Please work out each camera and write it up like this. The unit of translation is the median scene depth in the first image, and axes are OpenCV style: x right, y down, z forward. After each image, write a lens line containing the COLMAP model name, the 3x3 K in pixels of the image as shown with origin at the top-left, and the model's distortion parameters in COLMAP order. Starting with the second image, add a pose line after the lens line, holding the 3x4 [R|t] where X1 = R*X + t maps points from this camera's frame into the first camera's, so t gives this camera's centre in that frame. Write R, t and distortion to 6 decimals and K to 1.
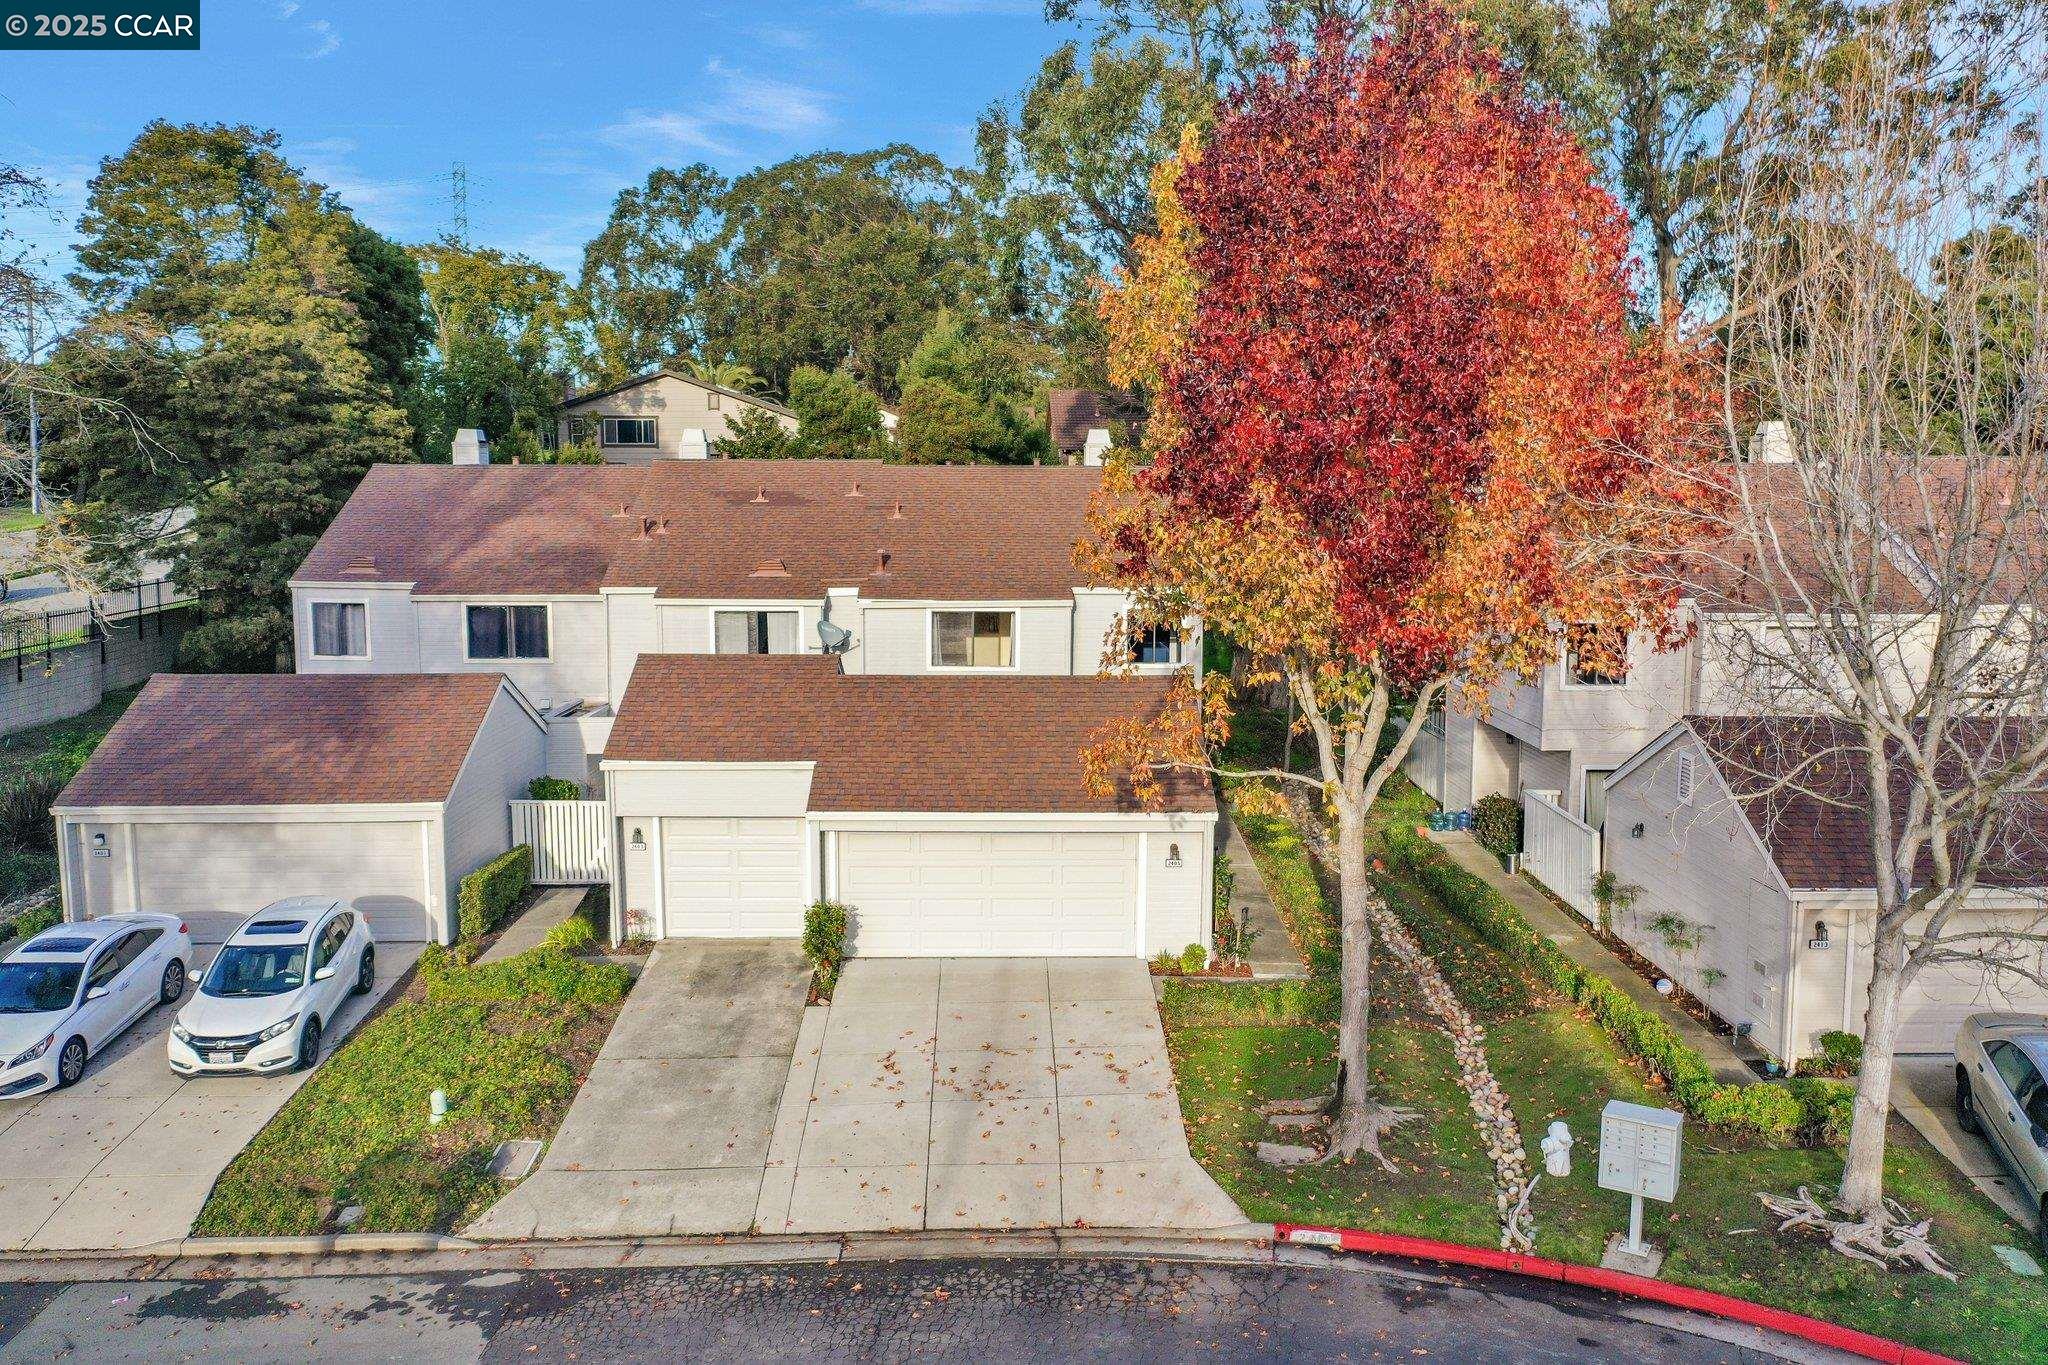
lens RADIAL K [[1610.1, 0, 1029.3], [0, 1610.1, 674.5], [0, 0, 1]] dist [-0.010559, 0.002606]
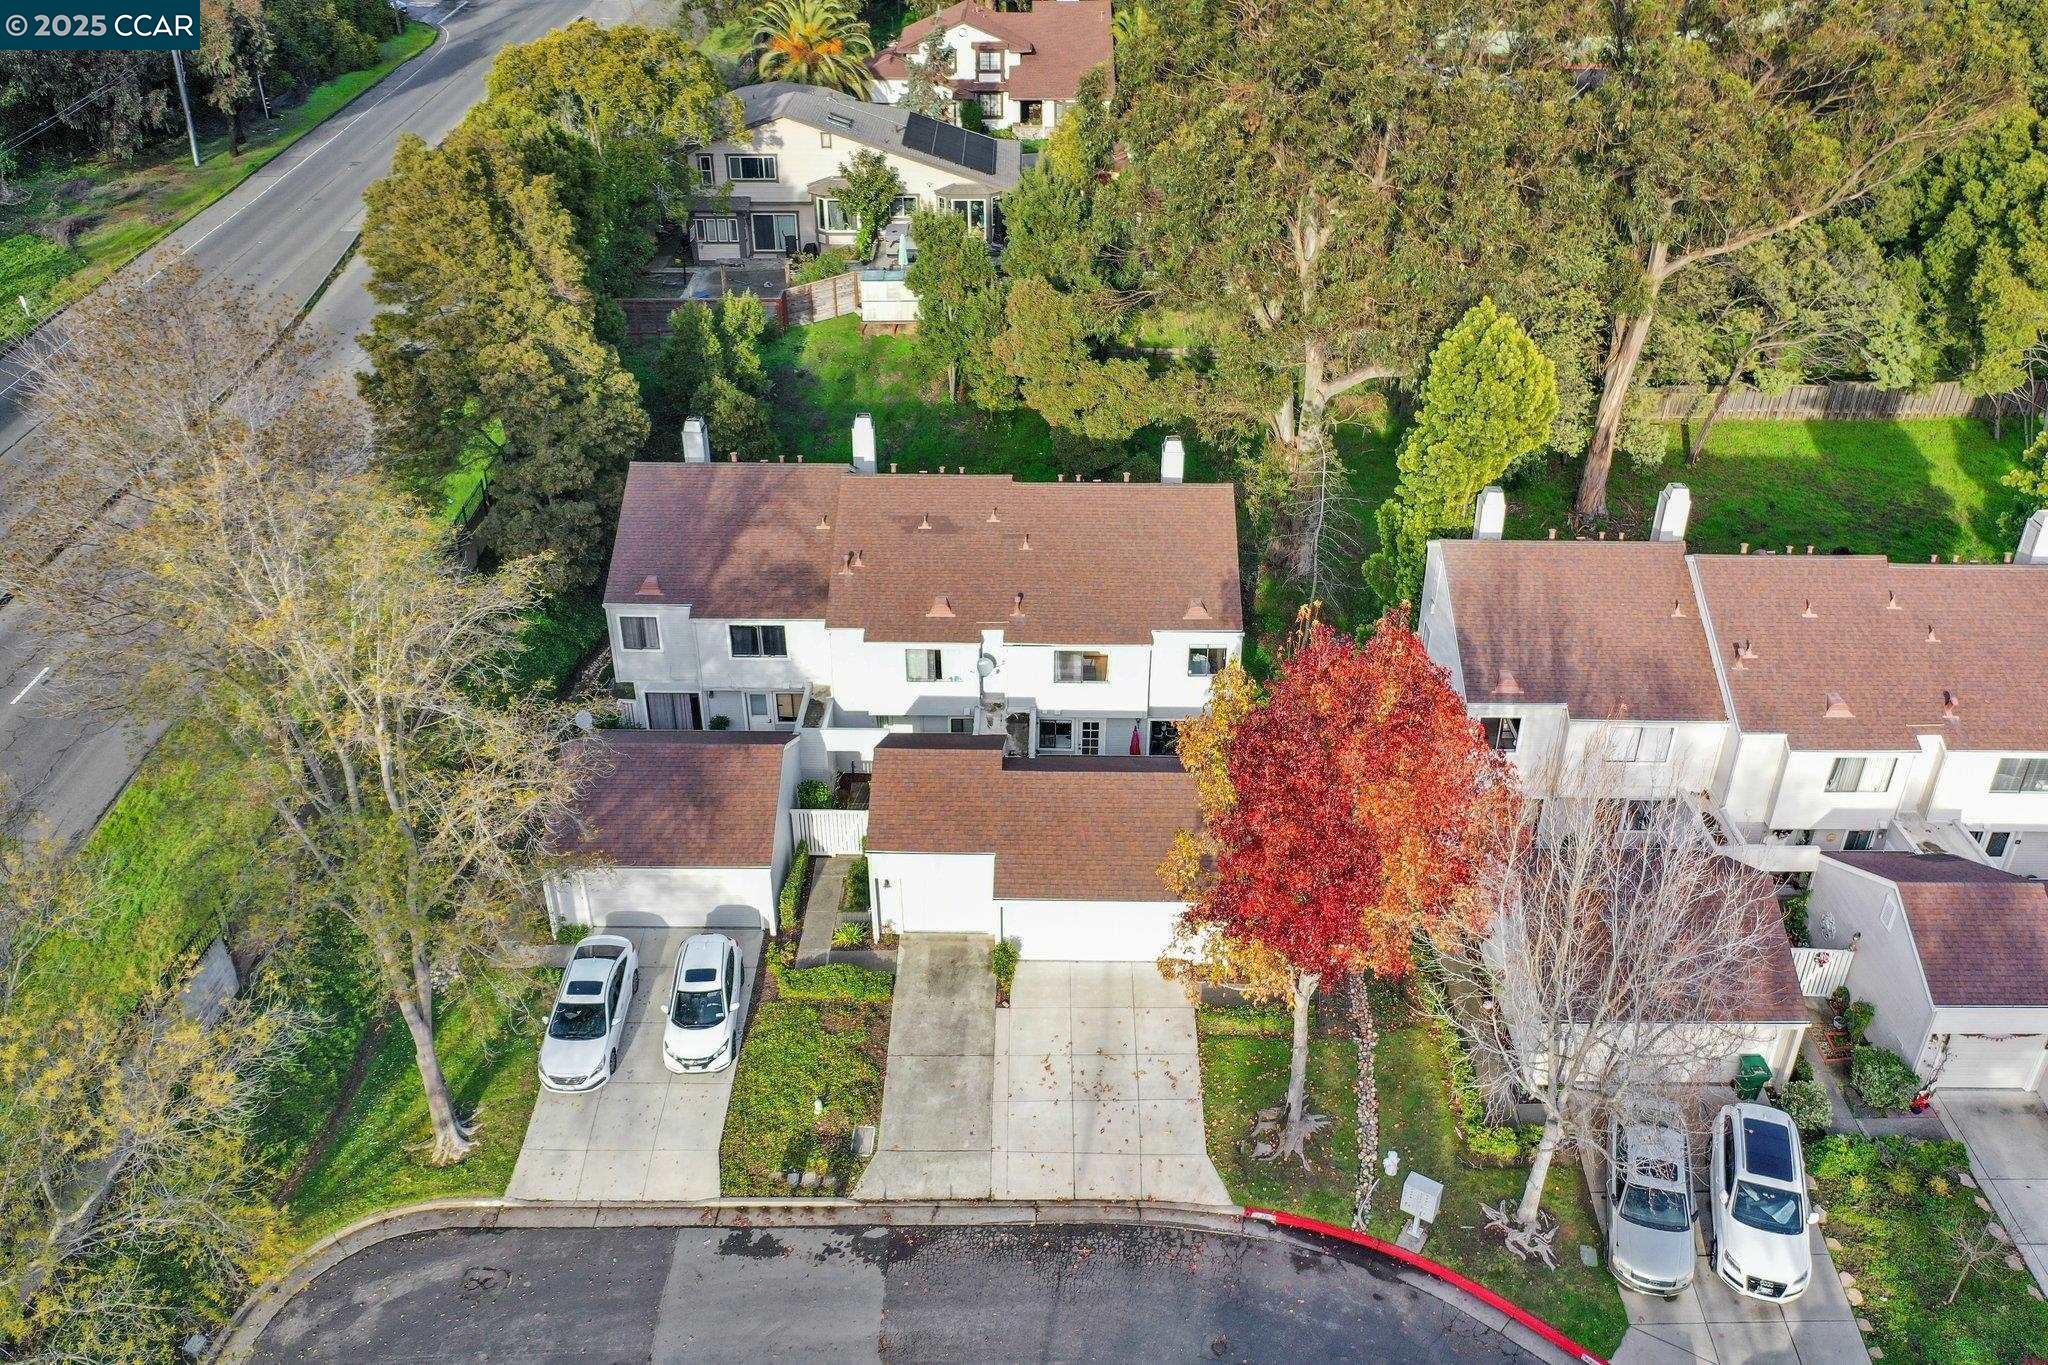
lens RADIAL K [[1610.1, 0, 1029.3], [0, 1610.1, 674.5], [0, 0, 1]] dist [-0.010559, 0.002606]
pose [[0.999447, 0.015587, -0.029378, -0.069819], [-0.002682, 0.918269, 0.395948, -1.037171], [0.033149, -0.395650, 0.917803, -0.597286]]
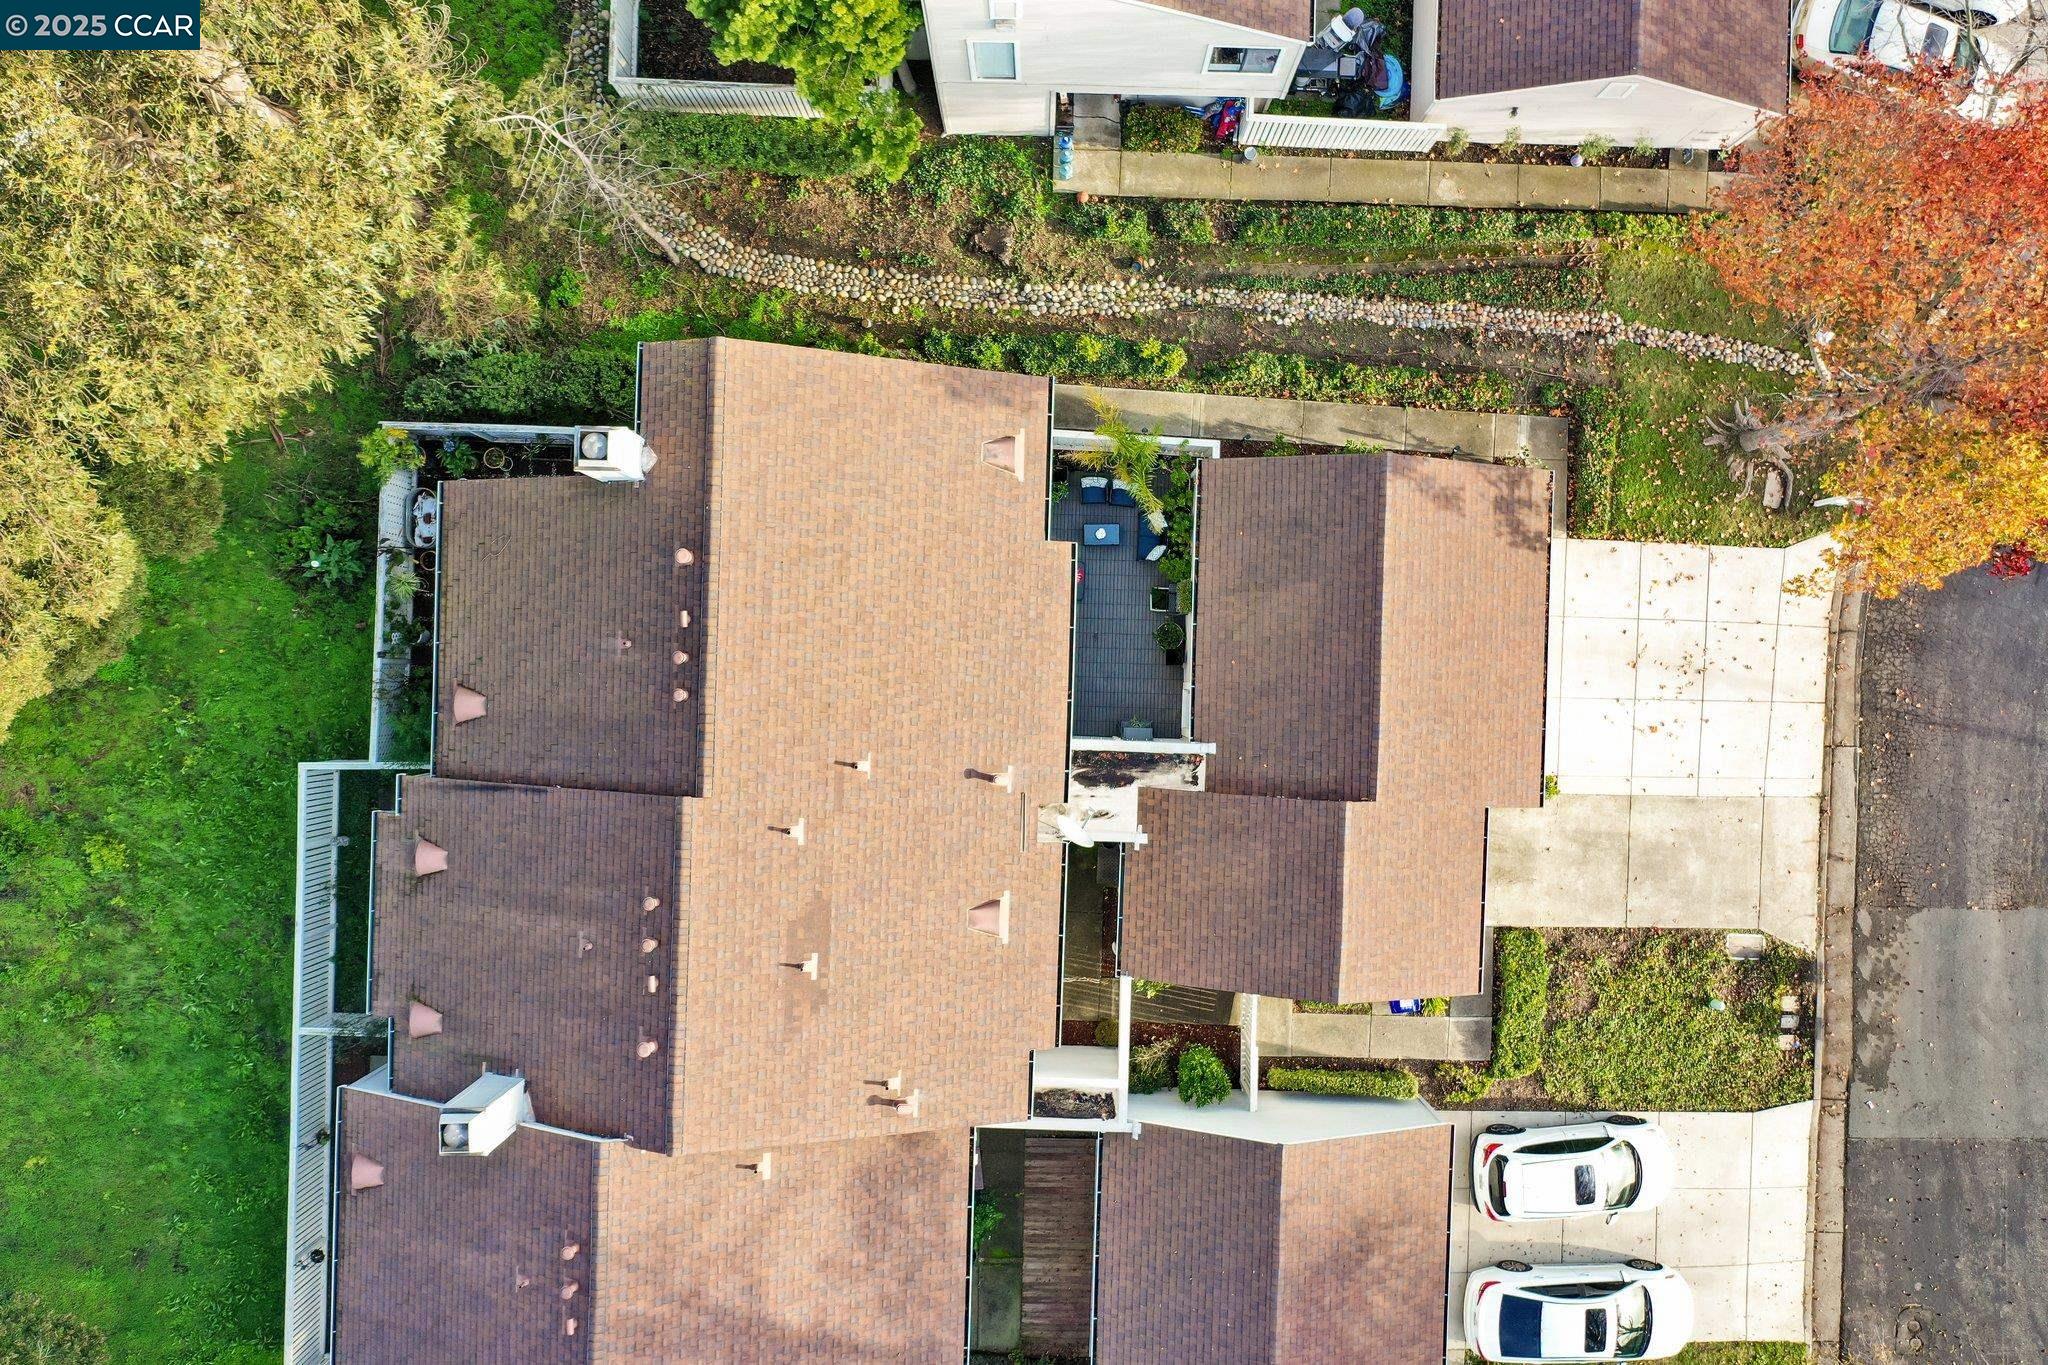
lens RADIAL K [[1610.1, 0, 1029.3], [0, 1610.1, 674.5], [0, 0, 1]] dist [-0.010559, 0.002606]
pose [[0.048702, -0.998813, -0.000166, -0.073437], [0.124775, 0.005919, 0.992167, -1.517031], [-0.990989, -0.048342, 0.124915, 1.596398]]
